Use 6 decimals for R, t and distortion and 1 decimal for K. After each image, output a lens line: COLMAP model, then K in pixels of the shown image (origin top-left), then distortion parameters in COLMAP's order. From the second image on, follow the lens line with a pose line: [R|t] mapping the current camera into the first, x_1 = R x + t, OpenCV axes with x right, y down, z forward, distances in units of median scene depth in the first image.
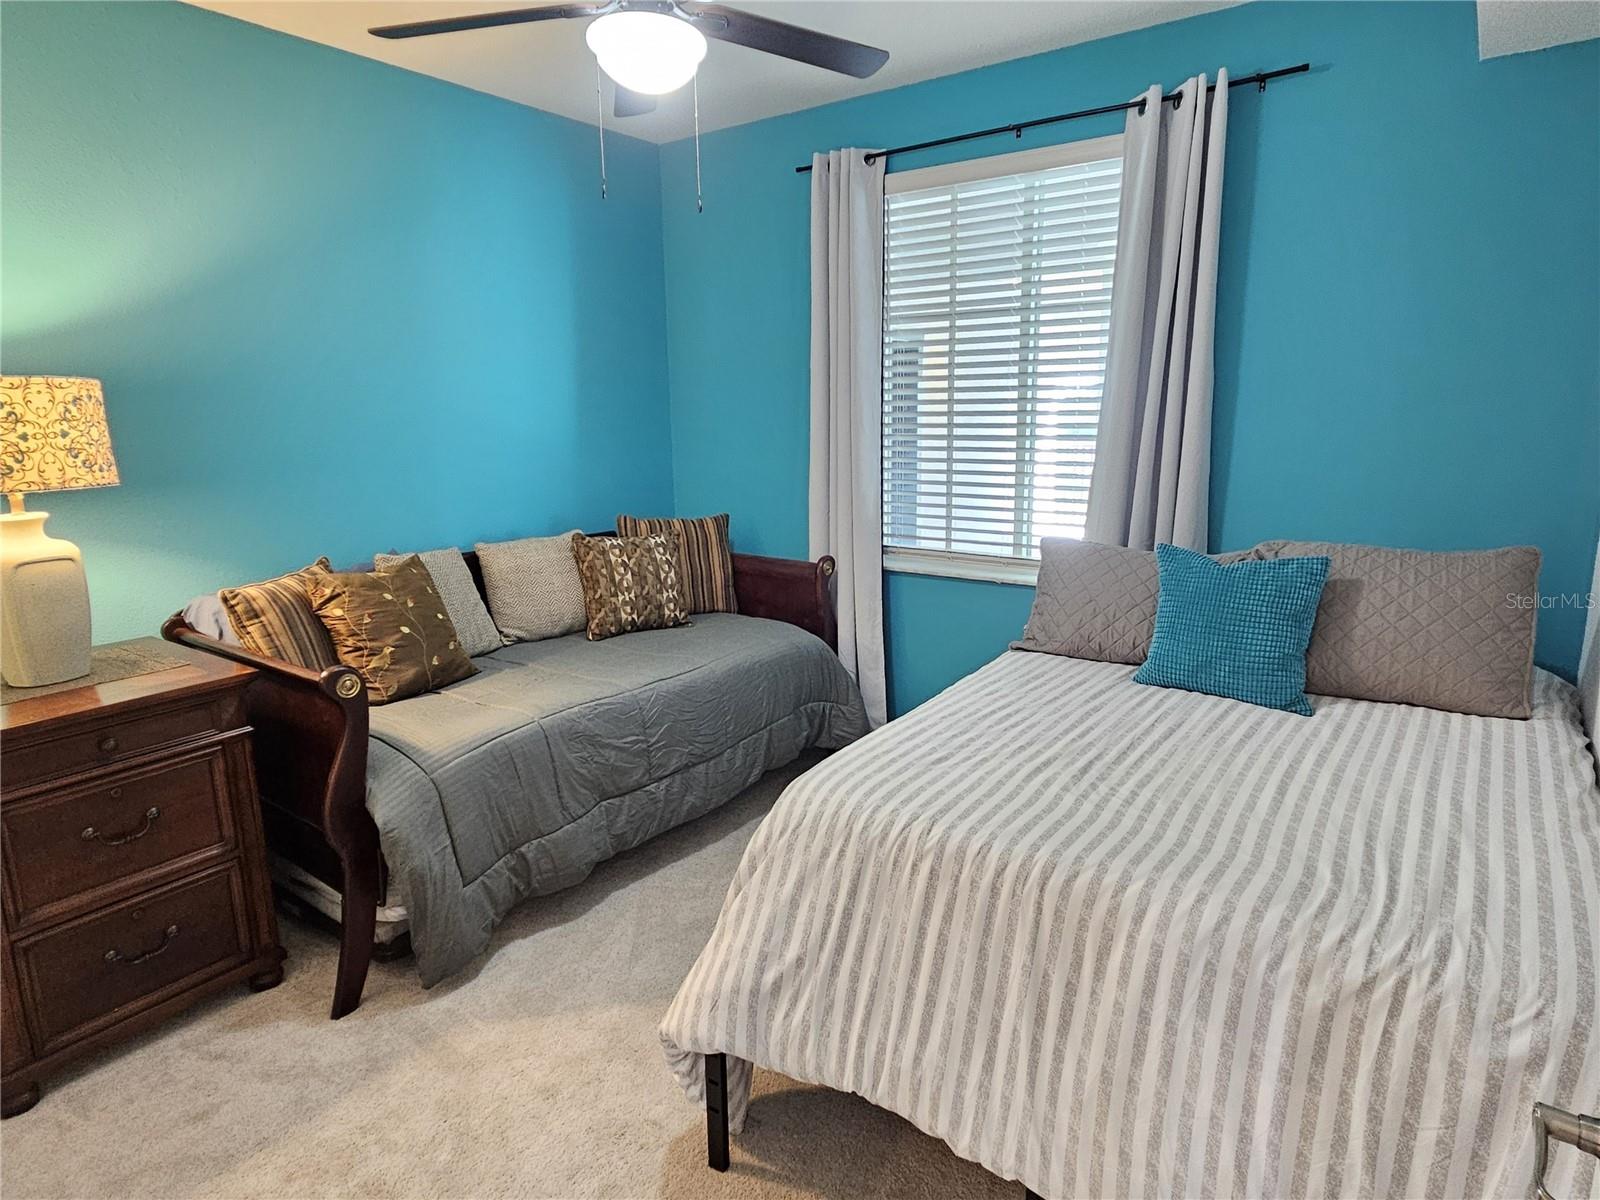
lens RADIAL K [[929.8, 0, 798.9], [0, 929.8, 601.4], [0, 0, 1]] dist [0.001748, -0.001426]
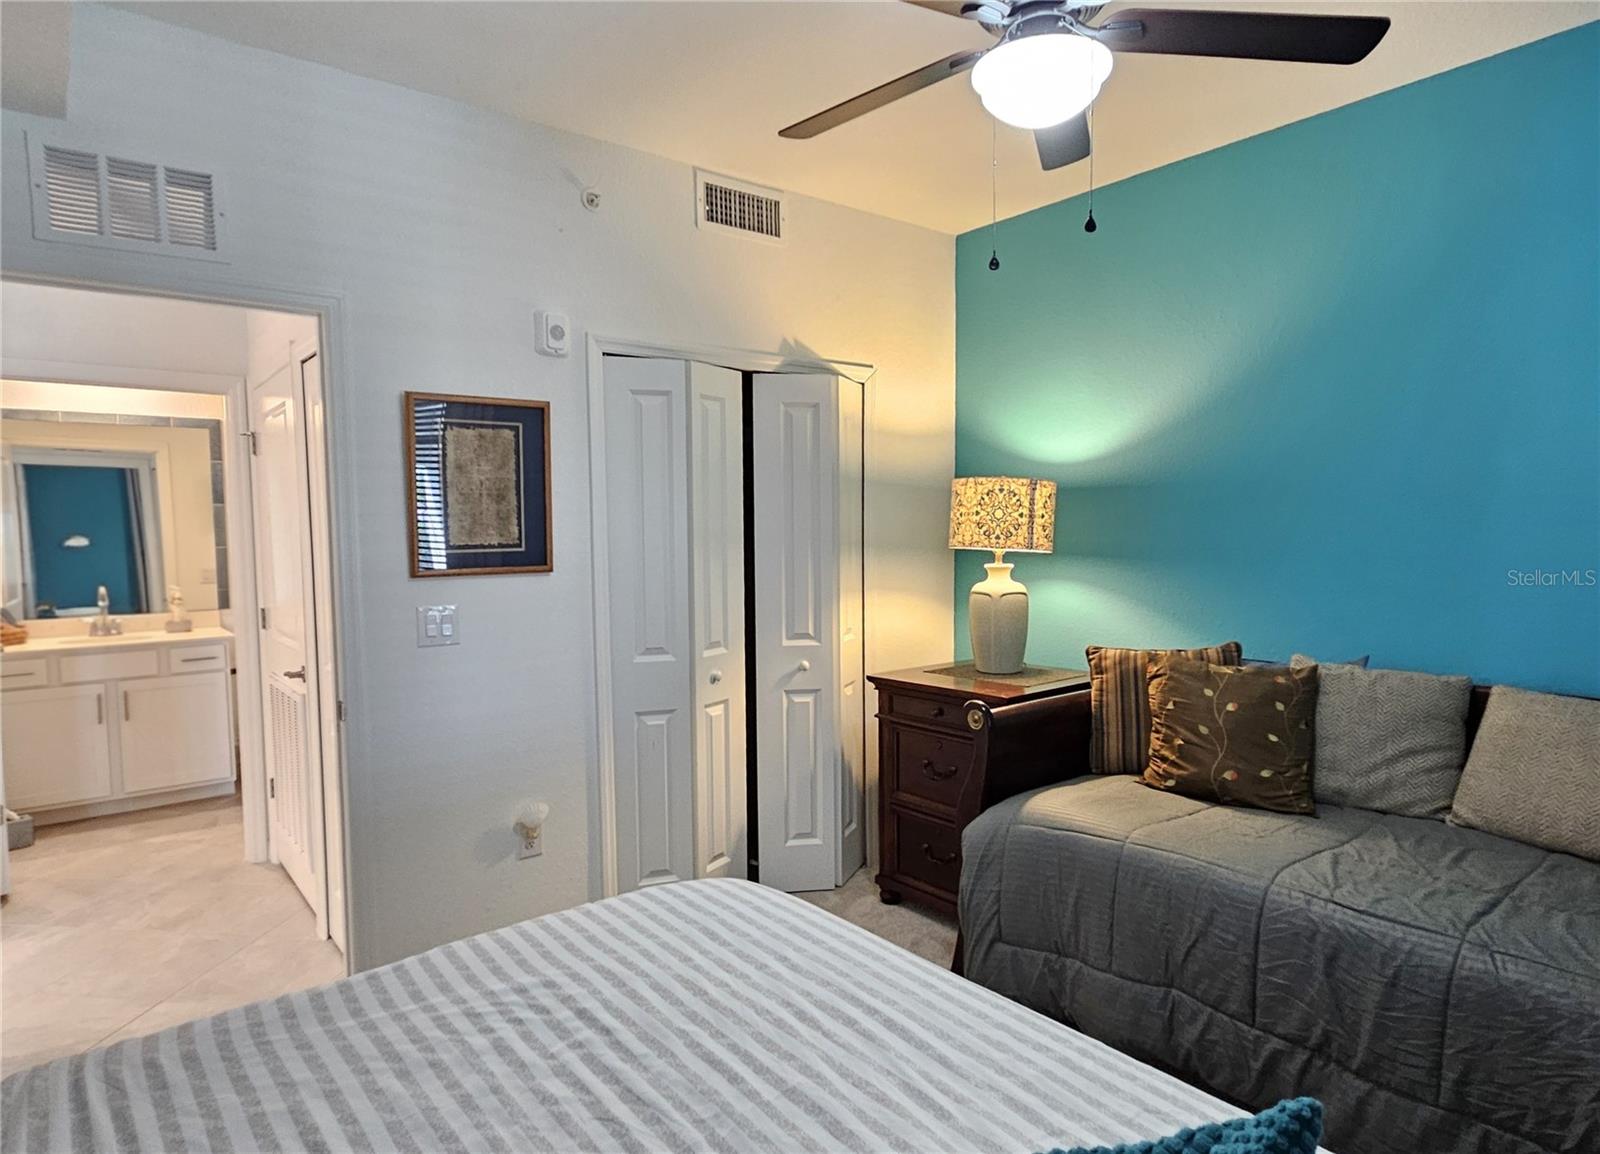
lens RADIAL K [[907.9, 0, 800.0], [0, 907.9, 577.0], [0, 0, 1]] dist [-0.062011, 0.000406]
pose [[-0.241104, 0.068999, -0.968043, 0.730556], [-0.218857, 0.967910, 0.123499, -0.191074], [0.945500, 0.241639, -0.218266, 1.034051]]
